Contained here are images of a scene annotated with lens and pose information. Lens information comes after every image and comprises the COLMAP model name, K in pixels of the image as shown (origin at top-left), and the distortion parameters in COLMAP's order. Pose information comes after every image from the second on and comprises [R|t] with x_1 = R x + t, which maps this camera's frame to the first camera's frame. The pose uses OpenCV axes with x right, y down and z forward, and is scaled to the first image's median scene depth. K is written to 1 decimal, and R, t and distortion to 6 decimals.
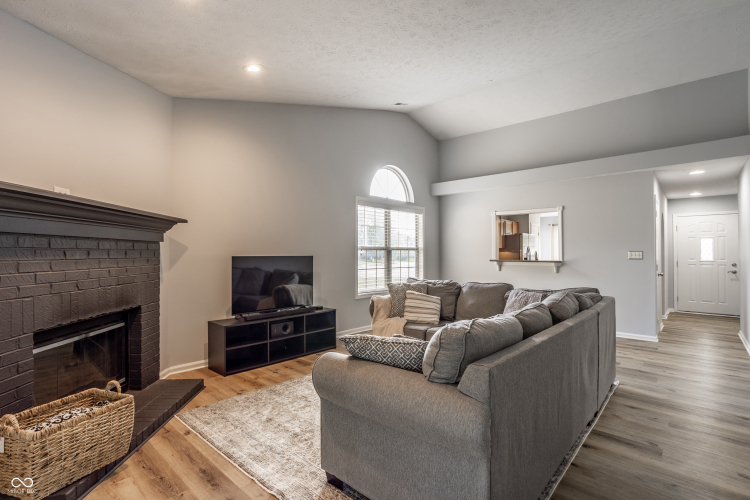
lens RADIAL K [[361.8, 0, 375.0], [0, 361.8, 250.0], [0, 0, 1]] dist [-0.058416, 0.037089]
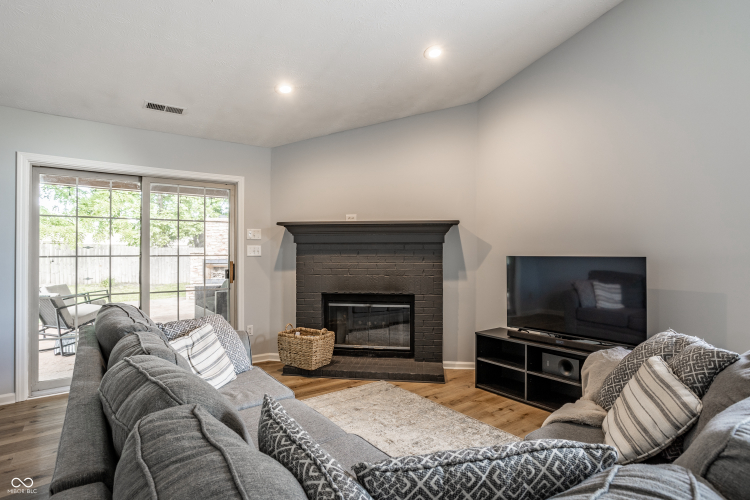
lens RADIAL K [[399.8, 0, 375.0], [0, 399.8, 250.0], [0, 0, 1]] dist [0.000613, -0.000002]
pose [[-0.211199, -0.017681, -0.977283, 0.719310], [0.009603, 0.999751, -0.020162, 0.025060], [0.977396, -0.013643, -0.210977, 1.098269]]
